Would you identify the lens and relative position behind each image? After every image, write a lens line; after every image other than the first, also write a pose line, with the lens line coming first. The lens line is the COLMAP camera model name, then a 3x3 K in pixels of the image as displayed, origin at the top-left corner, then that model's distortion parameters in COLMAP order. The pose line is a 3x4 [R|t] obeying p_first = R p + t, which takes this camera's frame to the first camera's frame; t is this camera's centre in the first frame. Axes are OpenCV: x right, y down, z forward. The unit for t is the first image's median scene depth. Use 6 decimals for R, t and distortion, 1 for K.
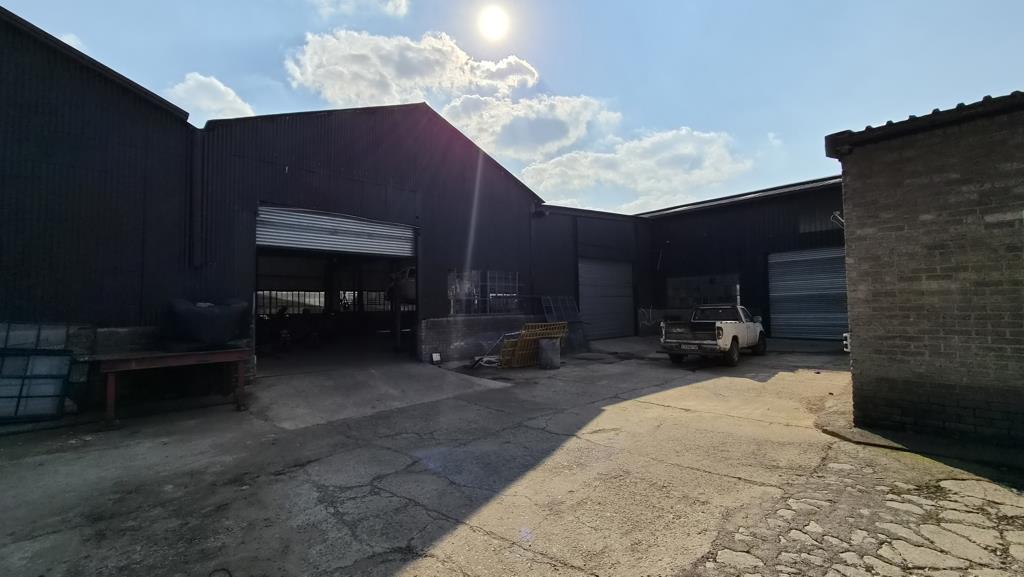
lens RADIAL K [[463.4, 0, 512.0], [0, 463.4, 288.5], [0, 0, 1]] dist [-0.000038, -0.000041]
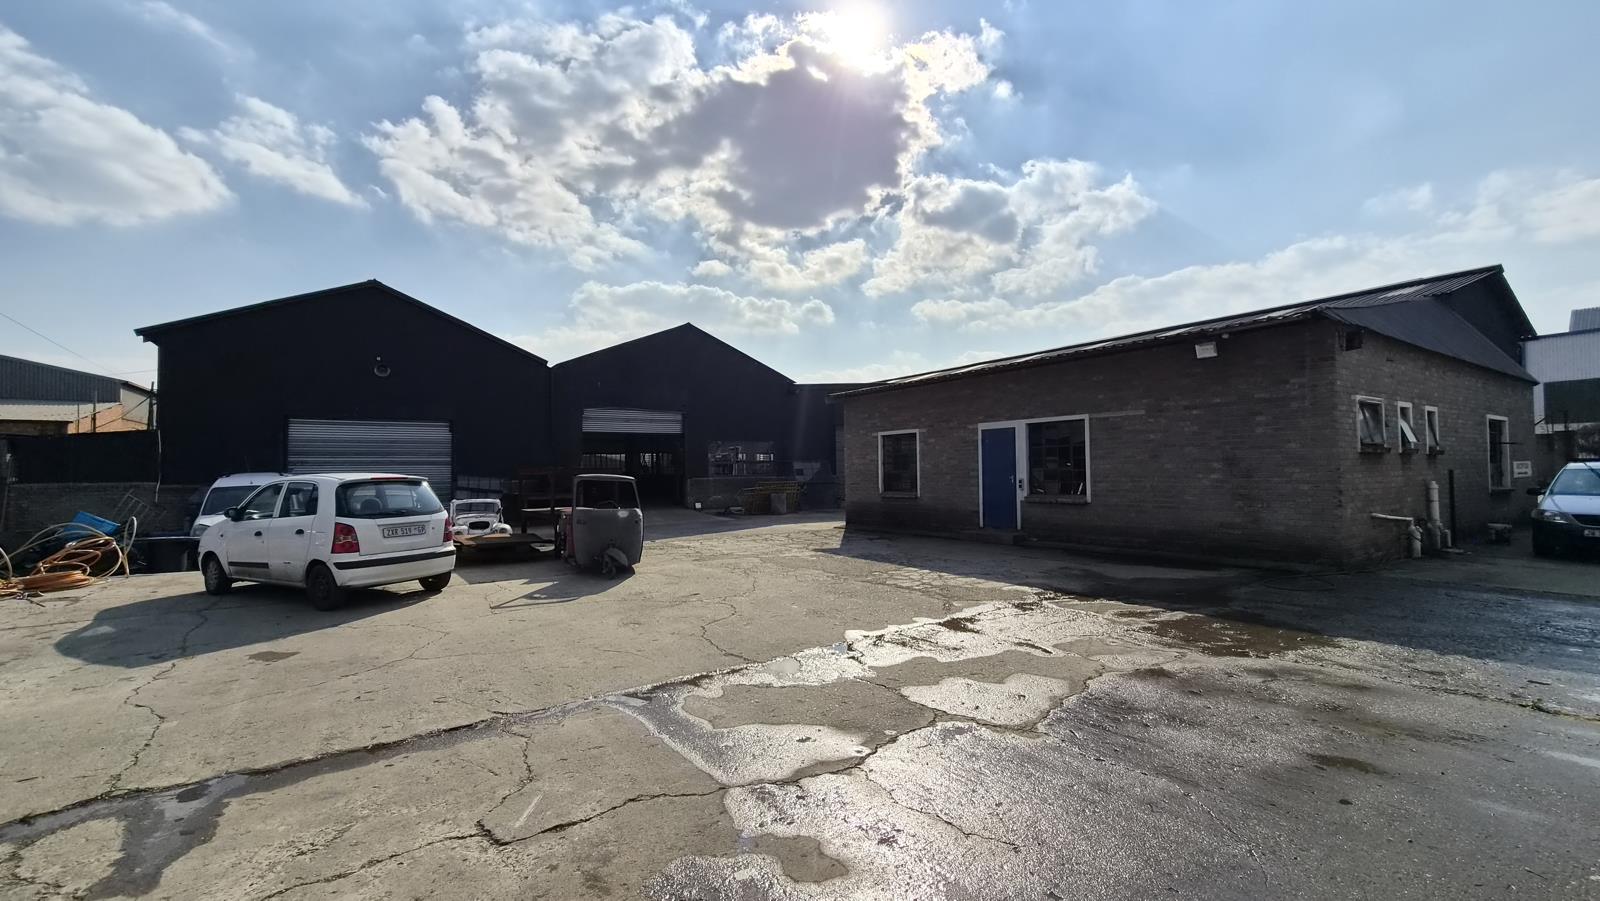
lens RADIAL K [[724.0, 0, 800.0], [0, 724.0, 450.5], [0, 0, 1]] dist [-0.000038, -0.000041]
pose [[0.878988, 0.002220, -0.476840, 1.172625], [0.016272, 0.999267, 0.034647, -0.089907], [0.476567, -0.038214, 0.878307, -0.776193]]
